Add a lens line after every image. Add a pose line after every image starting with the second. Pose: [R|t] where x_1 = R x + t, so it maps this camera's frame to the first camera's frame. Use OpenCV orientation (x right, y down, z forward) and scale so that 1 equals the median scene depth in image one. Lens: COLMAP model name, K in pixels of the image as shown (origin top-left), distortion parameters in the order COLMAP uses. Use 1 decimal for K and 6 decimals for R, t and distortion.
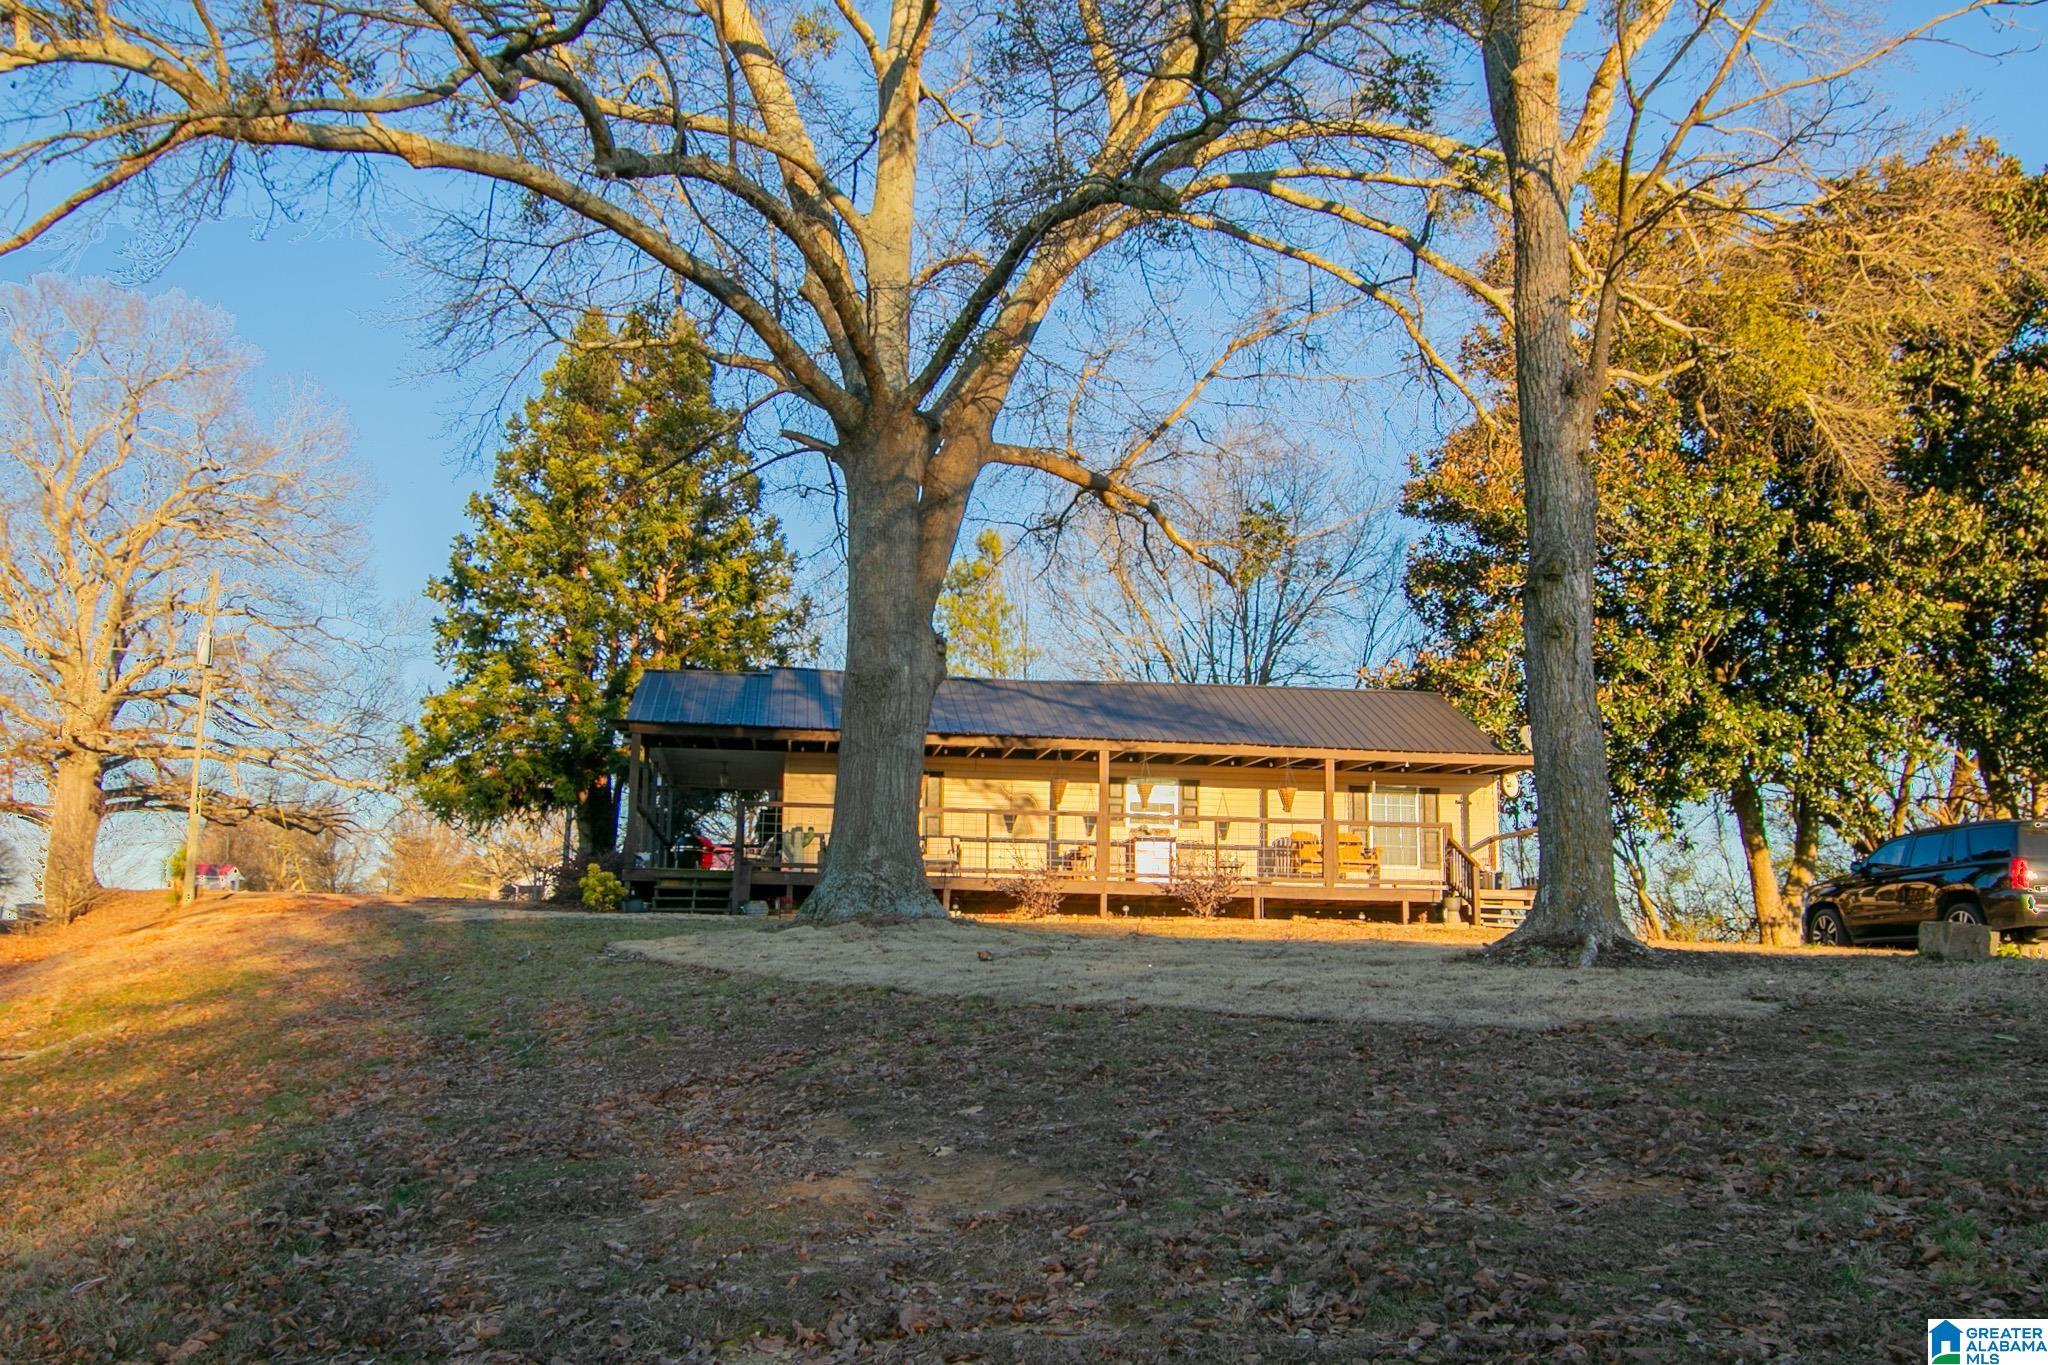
lens RADIAL K [[1856.2, 0, 1022.9], [0, 1856.2, 684.2], [0, 0, 1]] dist [-0.054671, 0.002270]
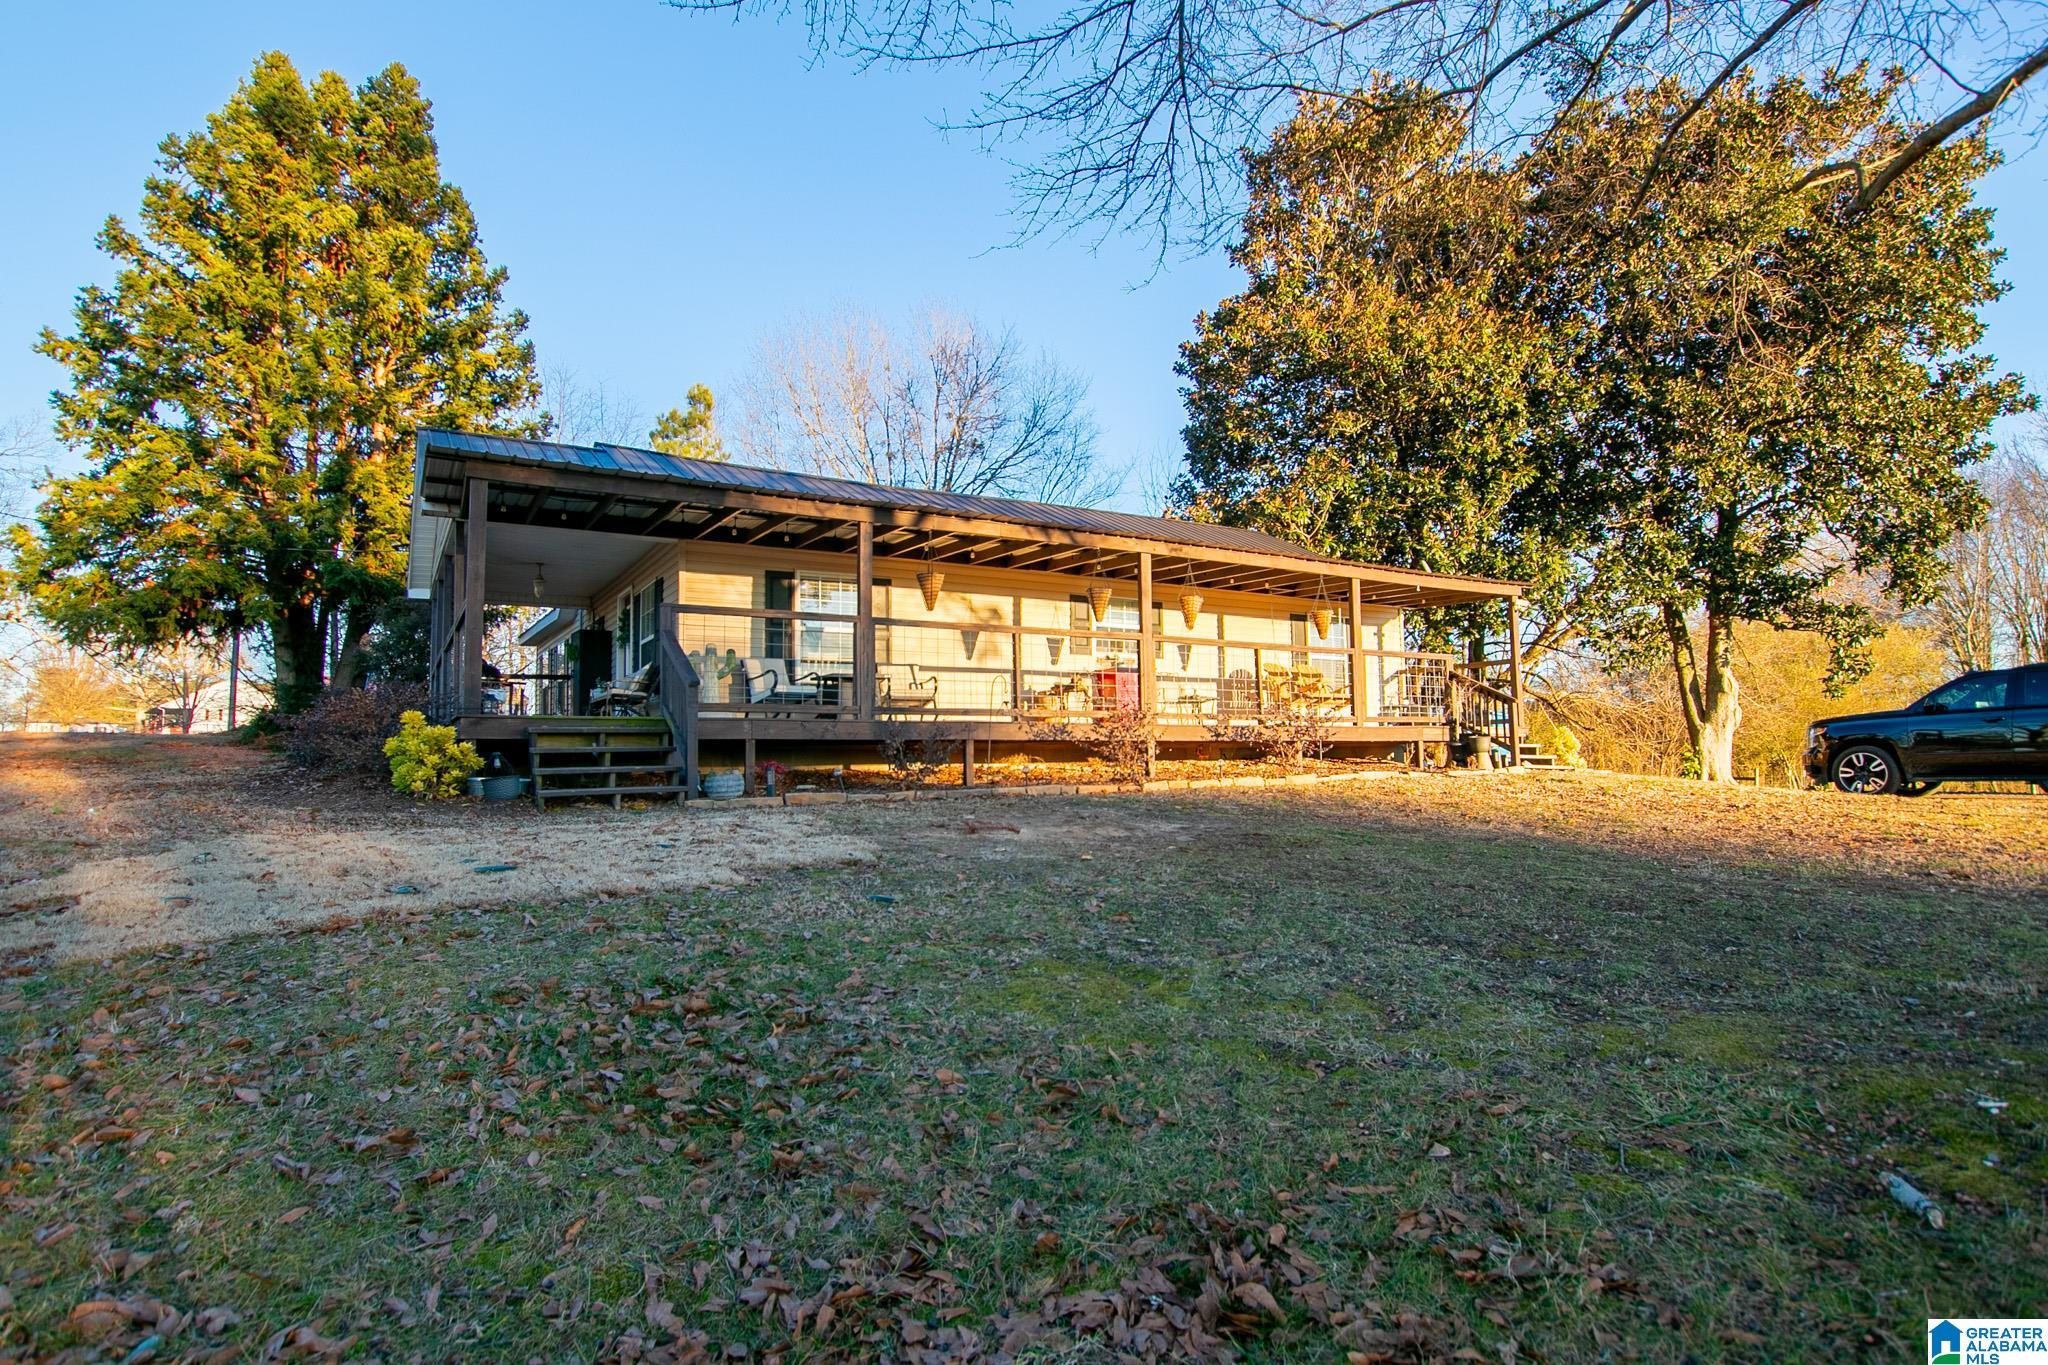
lens RADIAL K [[1085.3, 0, 1020.9], [0, 1085.3, 691.2], [0, 0, 1]] dist [-0.029852, -0.000052]
pose [[0.914379, -0.003339, 0.404846, -0.171067], [-0.037464, 0.994978, 0.092822, 0.048910], [-0.403122, -0.100042, 0.909662, 0.564178]]
